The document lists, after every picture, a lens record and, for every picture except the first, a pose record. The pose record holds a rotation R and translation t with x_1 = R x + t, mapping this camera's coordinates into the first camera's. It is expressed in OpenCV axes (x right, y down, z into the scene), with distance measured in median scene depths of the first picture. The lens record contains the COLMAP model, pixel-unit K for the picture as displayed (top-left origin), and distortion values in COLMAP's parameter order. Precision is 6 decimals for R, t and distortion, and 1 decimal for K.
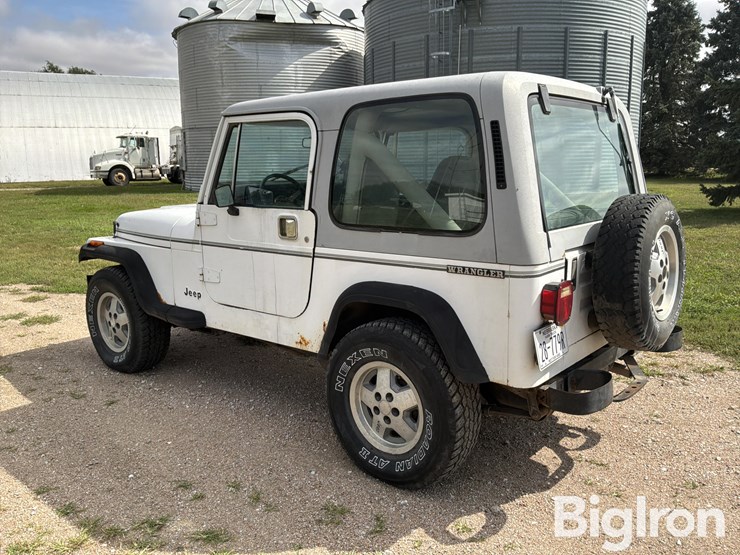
lens RADIAL K [[614.7, 0, 370.0], [0, 614.7, 277.5], [0, 0, 1]] dist [0.138170, -0.280959]
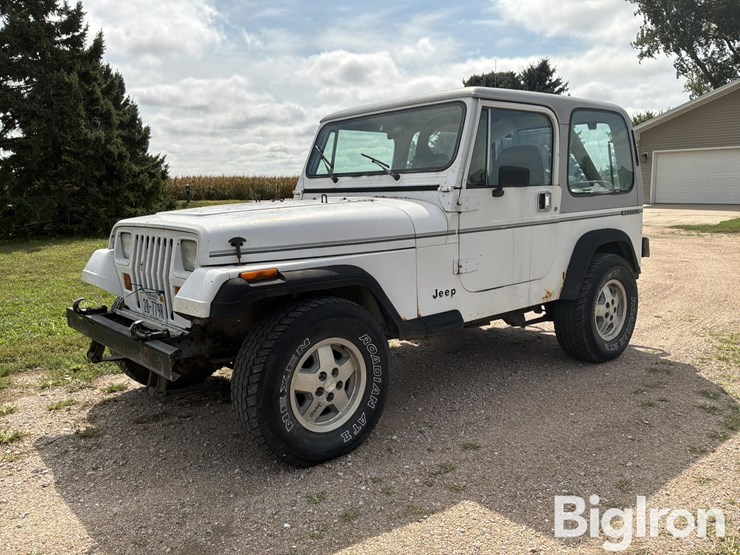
lens RADIAL K [[614.7, 0, 370.0], [0, 614.7, 277.5], [0, 0, 1]] dist [0.138170, -0.280959]
pose [[0.162687, -0.134975, 0.977402, -1.178630], [0.199447, 0.974649, 0.101397, -0.107263], [-0.966309, 0.178443, 0.185483, 0.960528]]
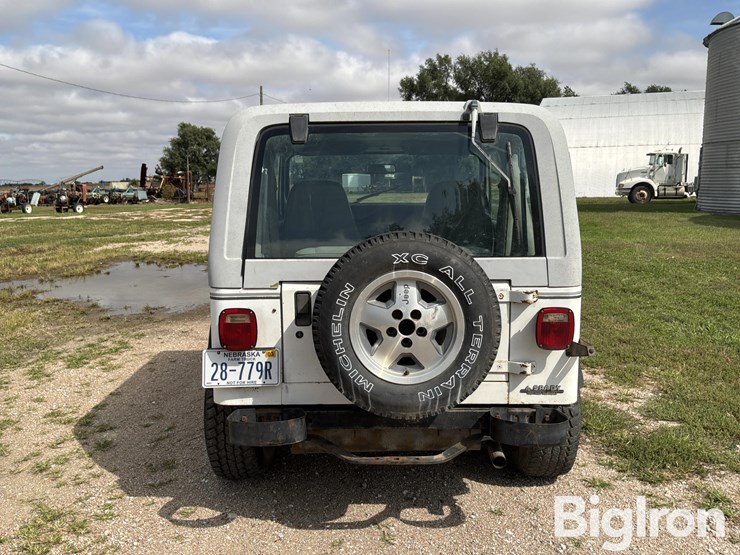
lens RADIAL K [[614.7, 0, 370.0], [0, 614.7, 277.5], [0, 0, 1]] dist [0.138170, -0.280959]
pose [[0.643259, 0.117768, -0.756537, 0.789709], [-0.137314, 0.989824, 0.037329, -0.072840], [0.753235, 0.079871, 0.652884, 0.321174]]
